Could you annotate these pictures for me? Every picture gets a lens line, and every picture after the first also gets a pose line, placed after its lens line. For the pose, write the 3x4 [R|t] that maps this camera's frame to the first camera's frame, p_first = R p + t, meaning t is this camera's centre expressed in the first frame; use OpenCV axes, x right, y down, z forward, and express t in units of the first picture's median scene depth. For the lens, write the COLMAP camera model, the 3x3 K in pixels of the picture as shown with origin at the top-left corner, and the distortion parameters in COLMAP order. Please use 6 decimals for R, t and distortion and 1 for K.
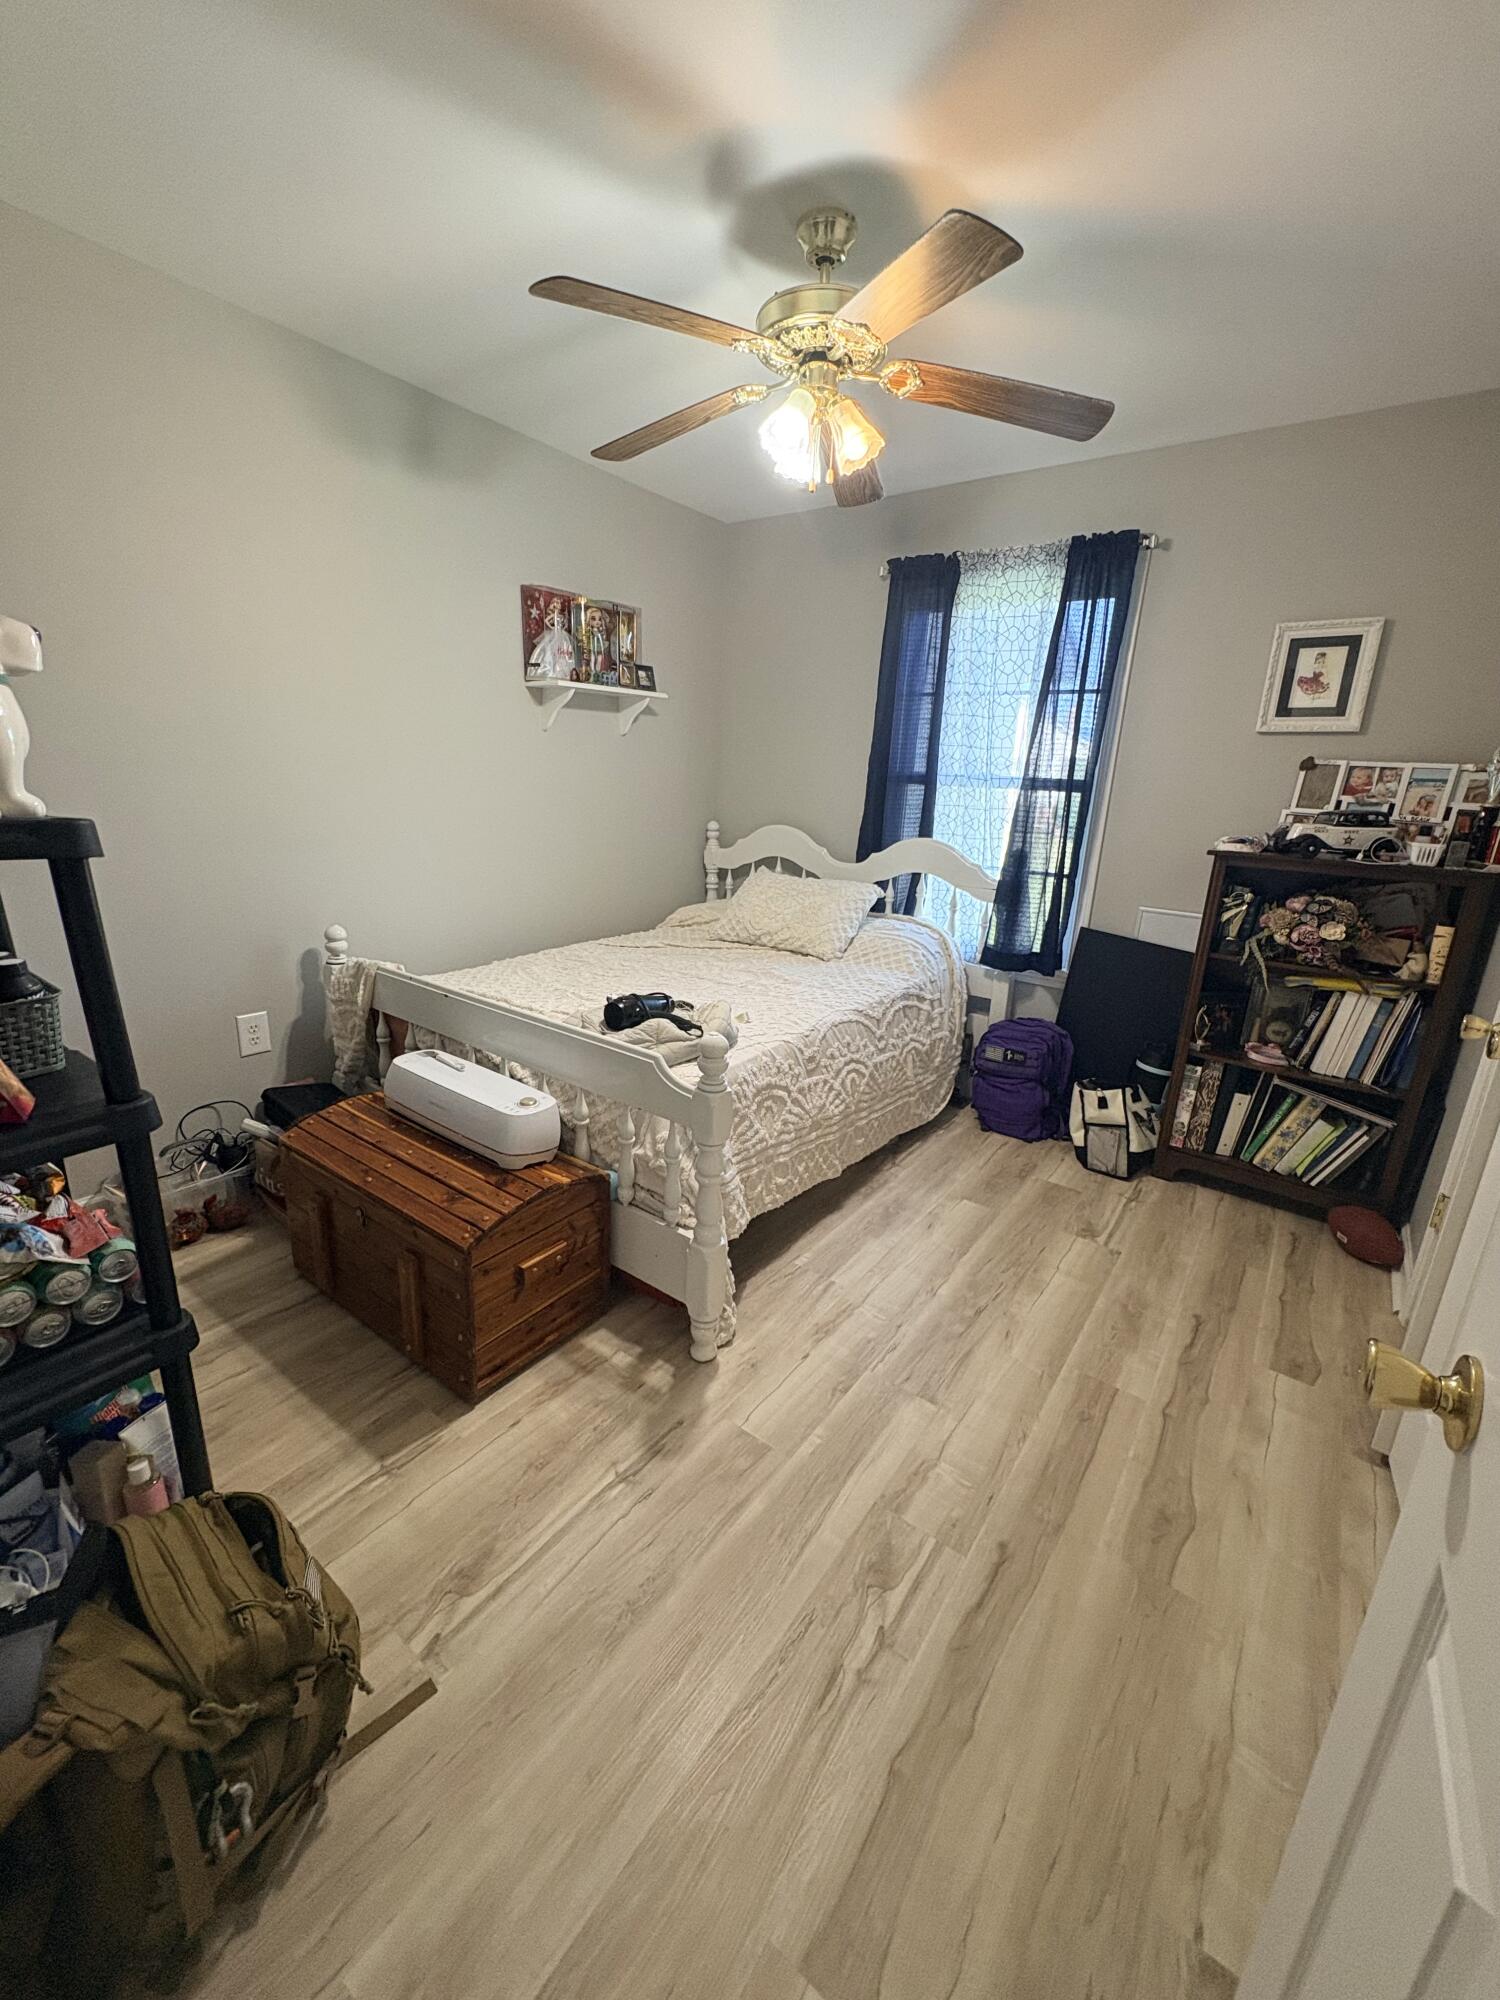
lens RADIAL K [[795.0, 0, 750.0], [0, 795.0, 1000.0], [0, 0, 1]] dist [0.000251, -0.000396]
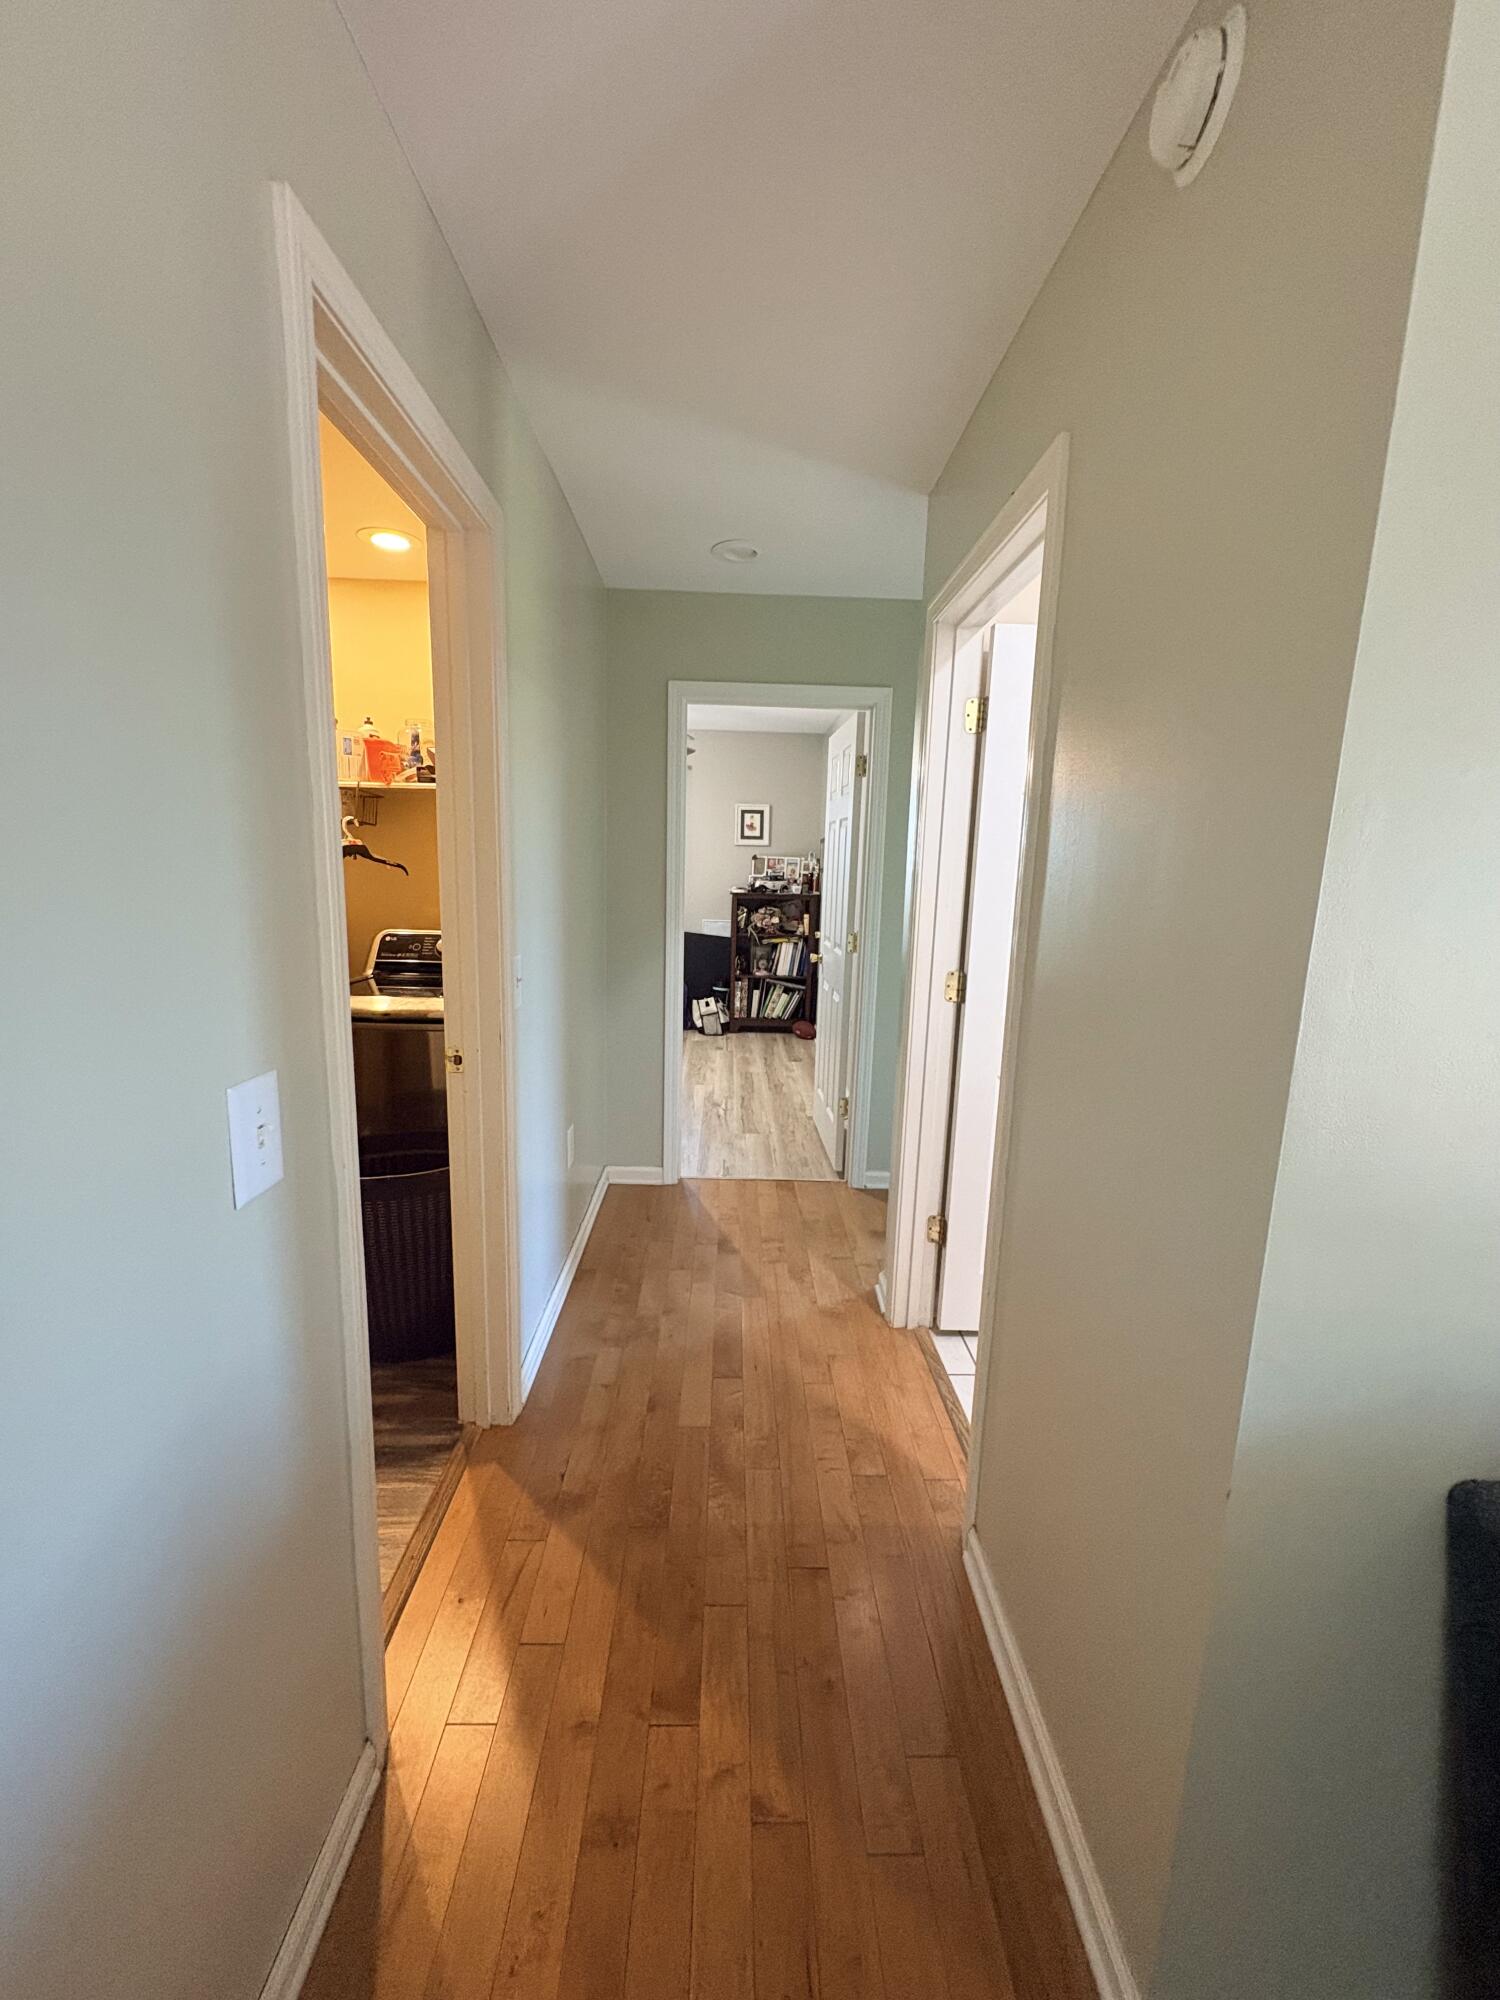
lens RADIAL K [[795.0, 0, 750.0], [0, 795.0, 1000.0], [0, 0, 1]] dist [0.000251, -0.000396]
pose [[0.790170, -0.128853, 0.599189, -0.920507], [0.175101, 0.984363, -0.019228, 0.204517], [-0.587342, 0.120112, 0.800377, -1.002969]]
